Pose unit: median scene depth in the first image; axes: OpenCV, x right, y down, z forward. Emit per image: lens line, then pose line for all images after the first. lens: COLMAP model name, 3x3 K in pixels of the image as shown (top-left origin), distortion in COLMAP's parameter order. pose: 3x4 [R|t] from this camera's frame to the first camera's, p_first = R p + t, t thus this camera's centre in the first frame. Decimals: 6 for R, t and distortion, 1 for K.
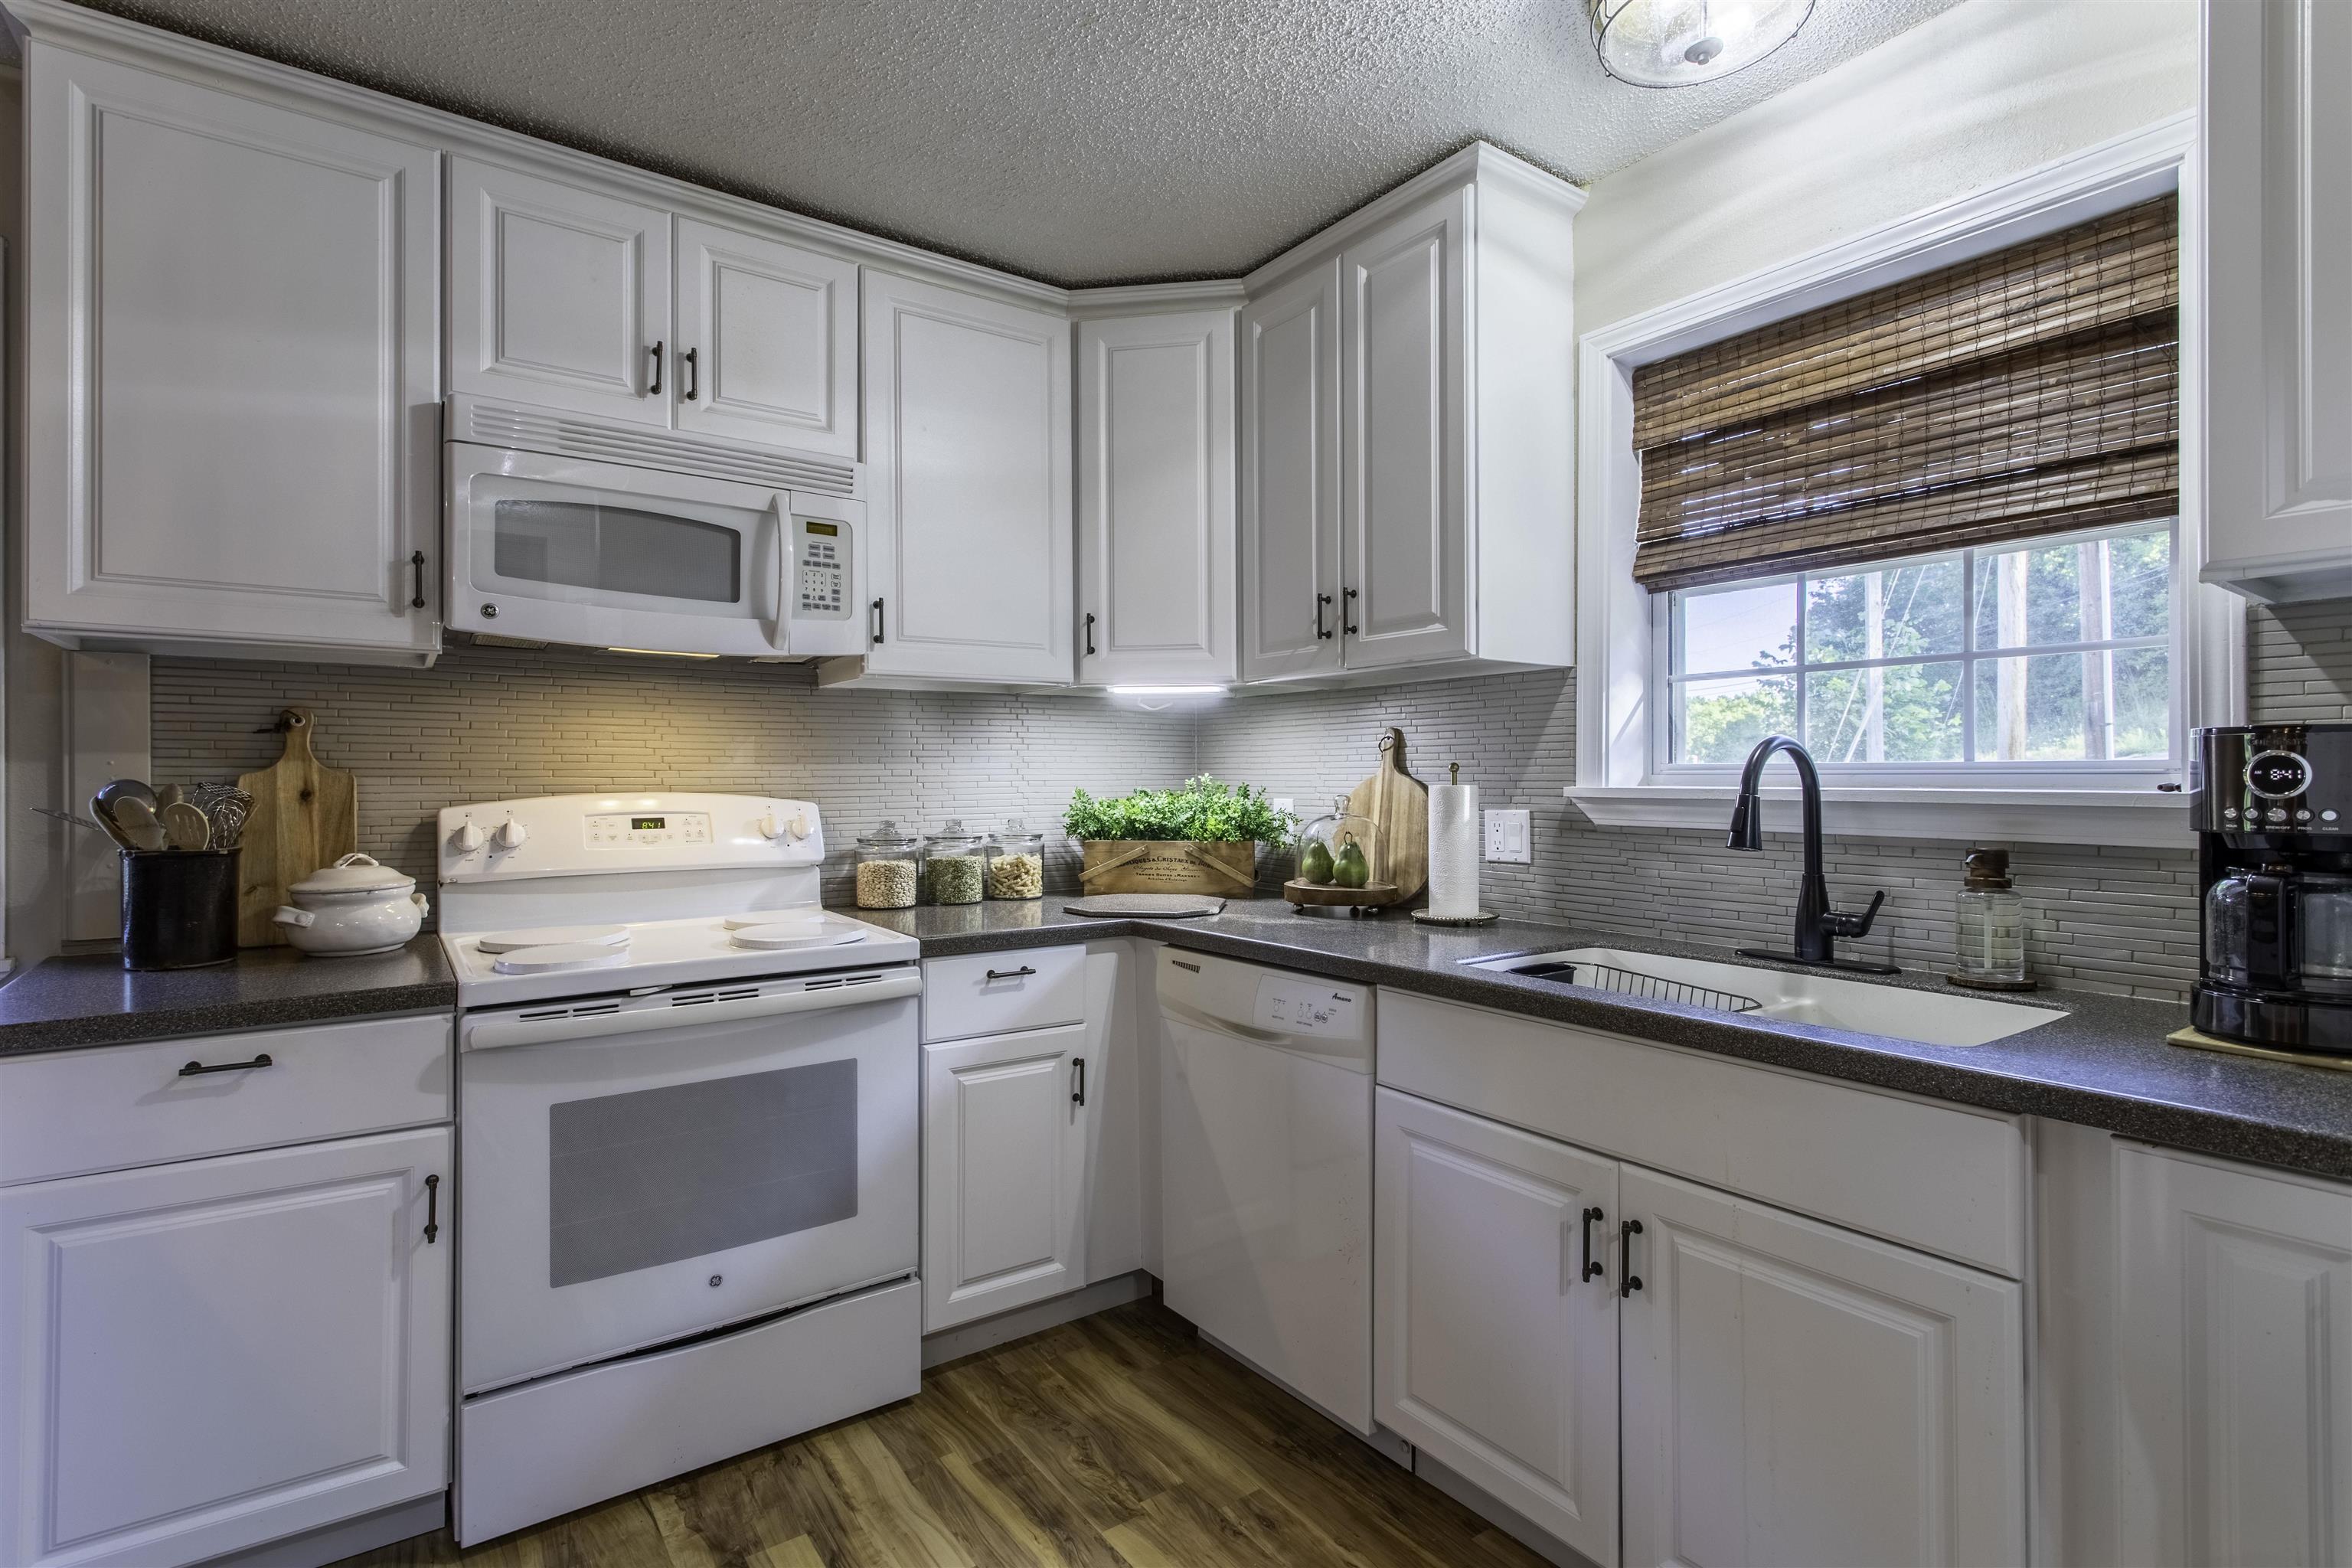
lens RADIAL K [[1125.6, 0, 1183.7], [0, 1125.6, 773.6], [0, 0, 1]] dist [0.004184, 0.001249]
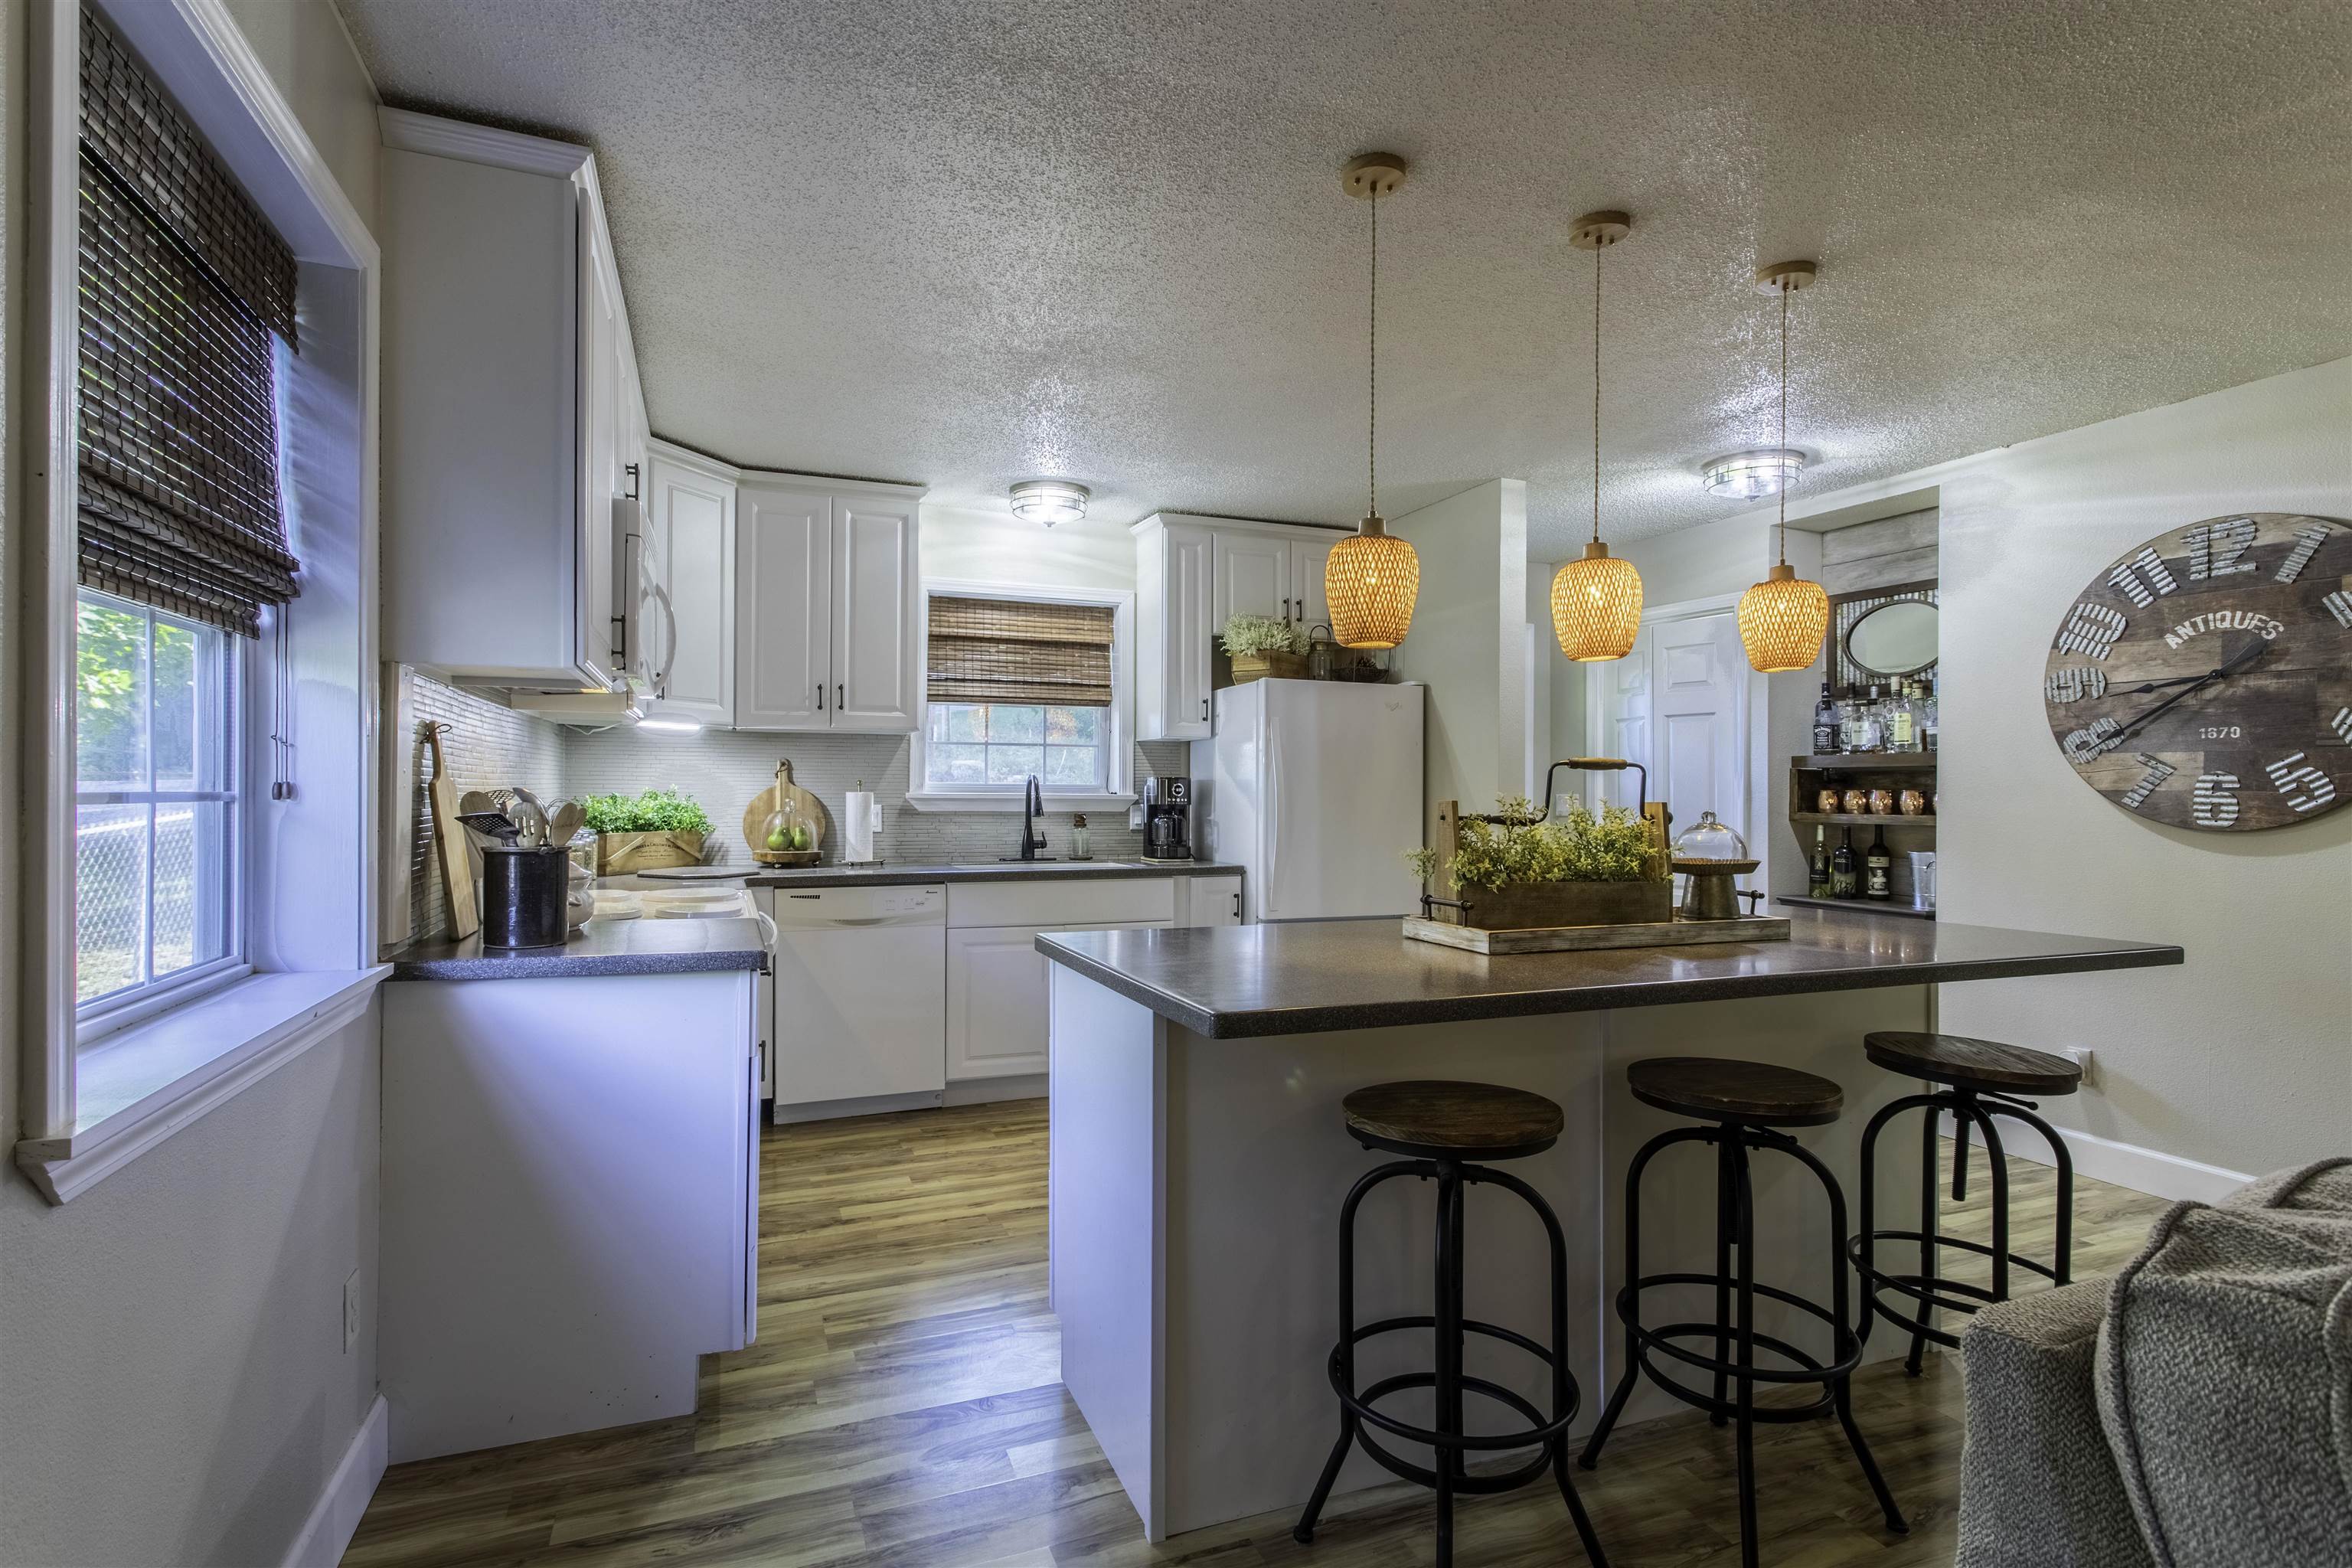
lens RADIAL K [[1146.7, 0, 1160.6], [0, 1146.7, 789.4], [0, 0, 1]] dist [-0.001226, 0.000244]
pose [[0.238722, 0.000860, 0.971088, -1.694673], [-0.011423, 0.999933, 0.001922, -0.004320], [-0.971021, -0.011552, 0.238715, 0.054496]]
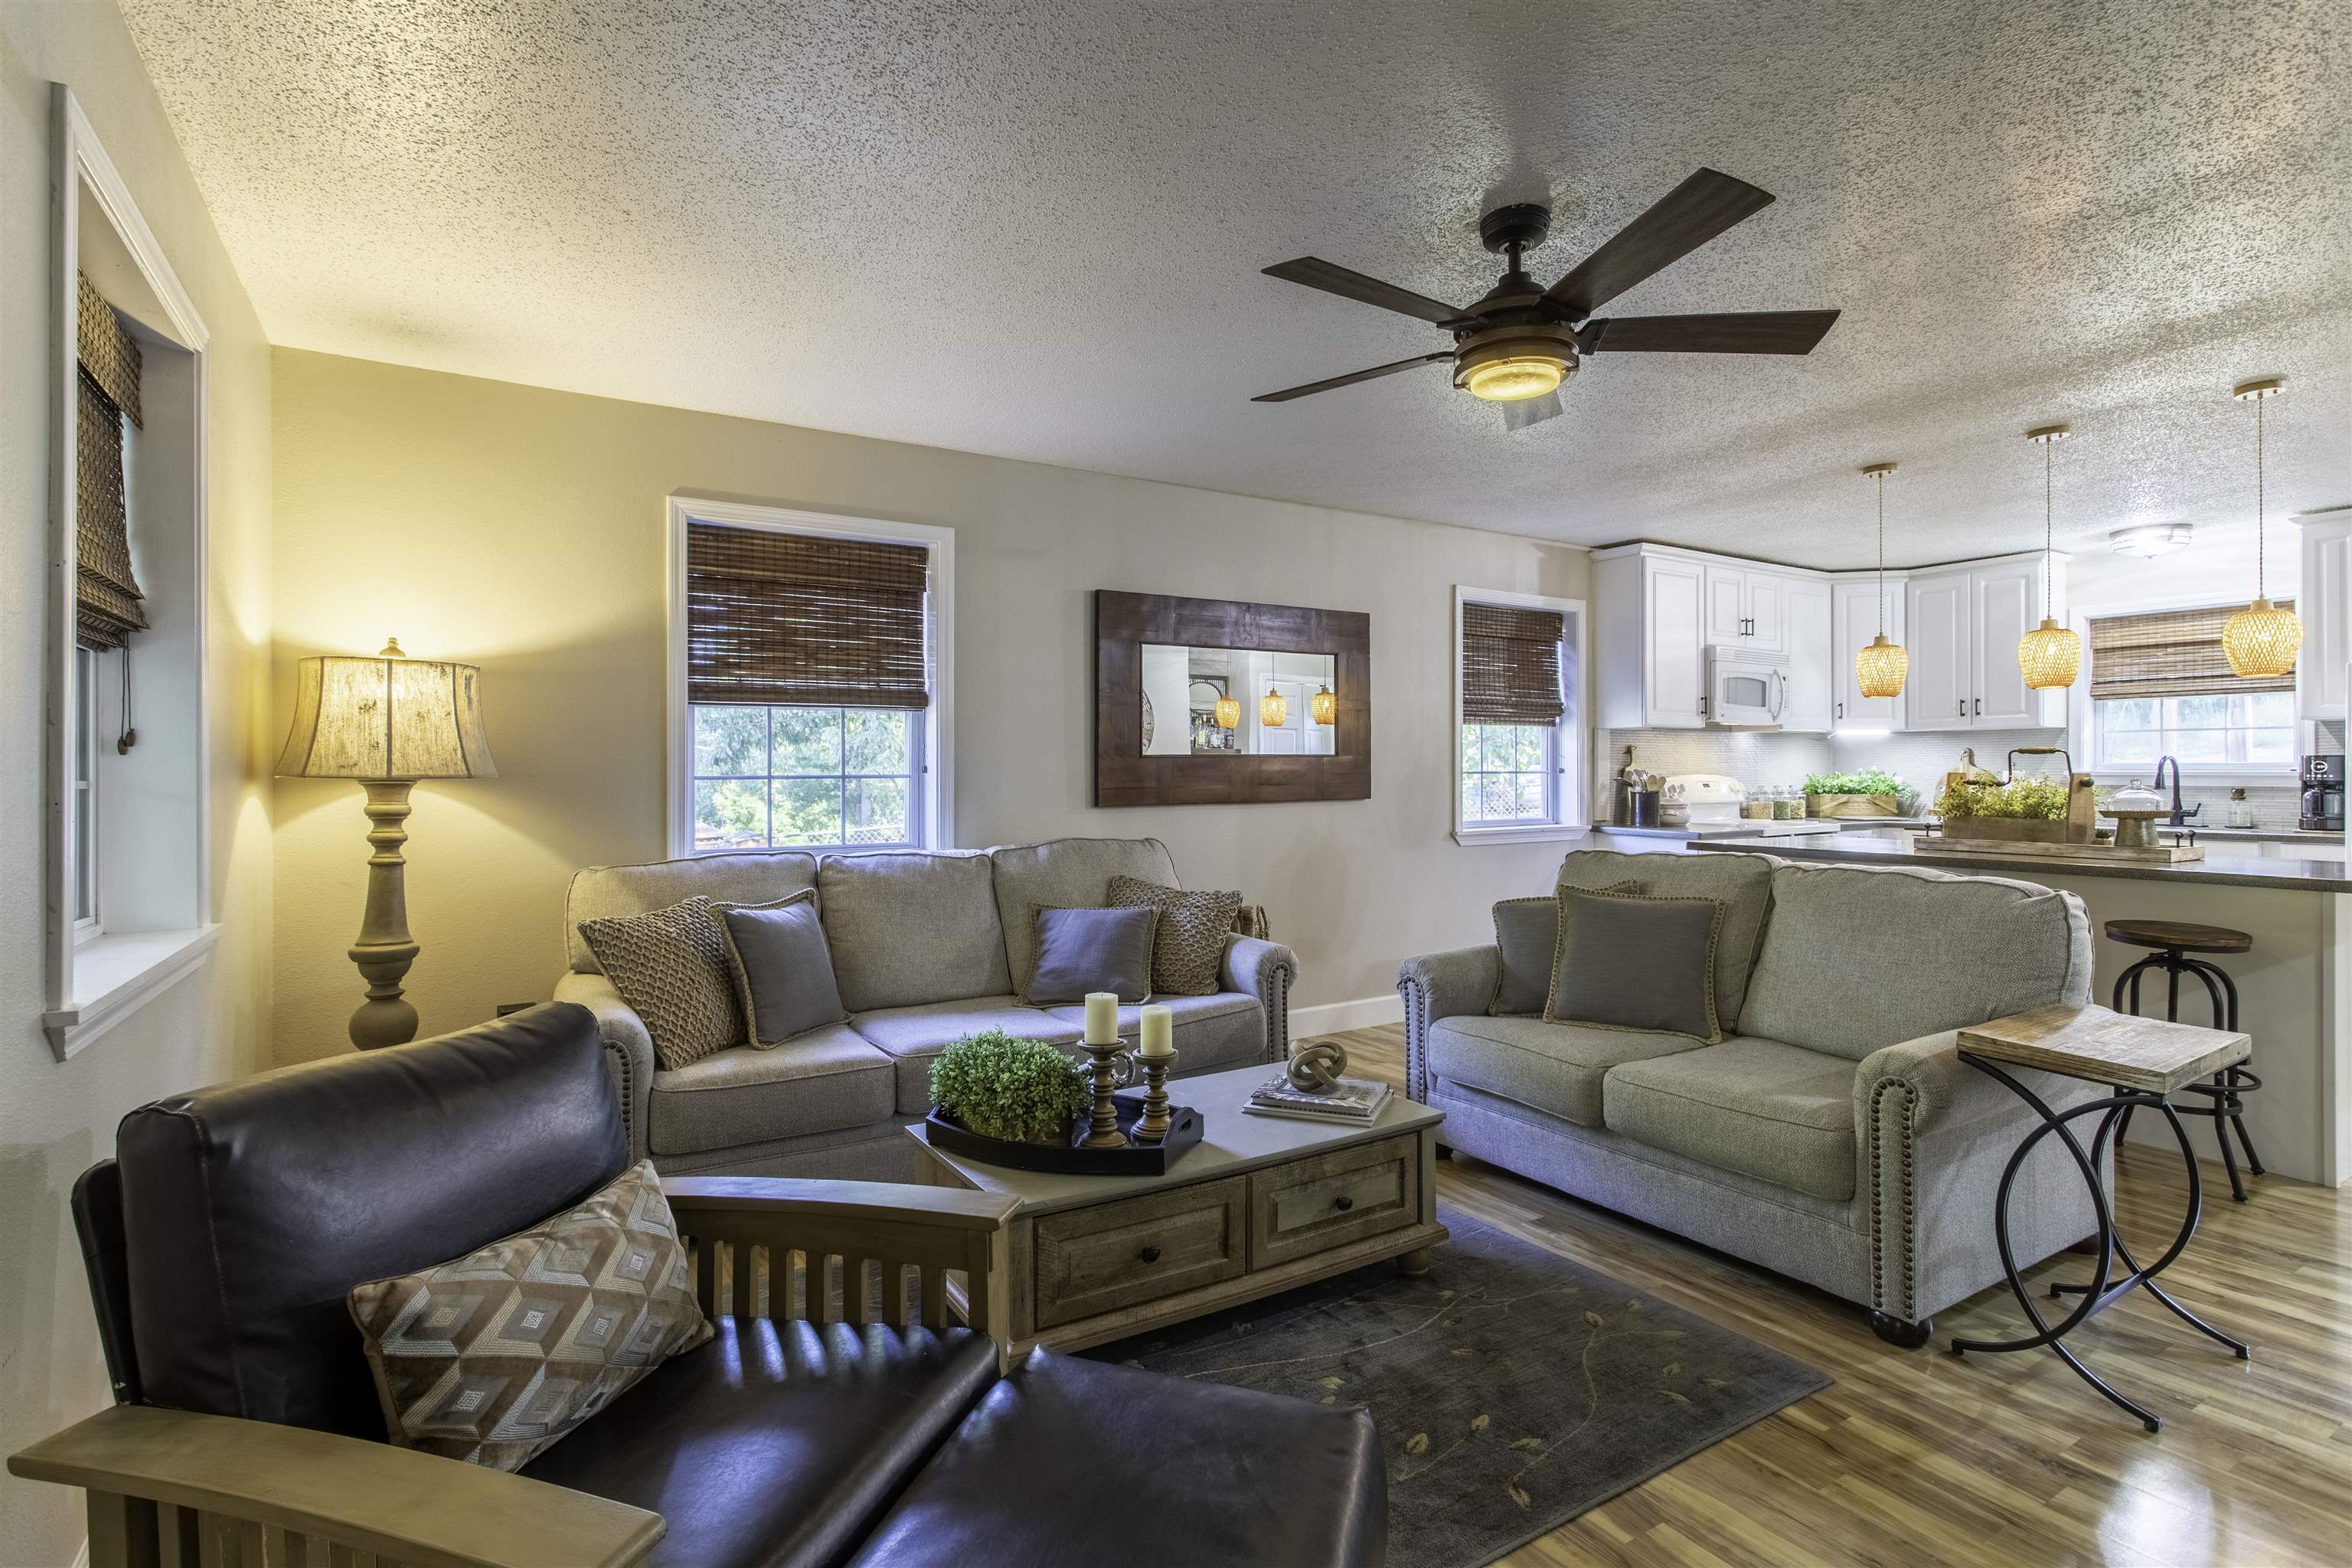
lens RADIAL K [[1151.5, 0, 1175.0], [0, 1151.5, 770.5], [0, 0, 1]] dist [0.000660, 0.001526]
pose [[0.997574, -0.001718, -0.069599, -1.753394], [0.002066, 0.999986, 0.004917, -0.008772], [0.069589, -0.005049, 0.997563, -2.107148]]
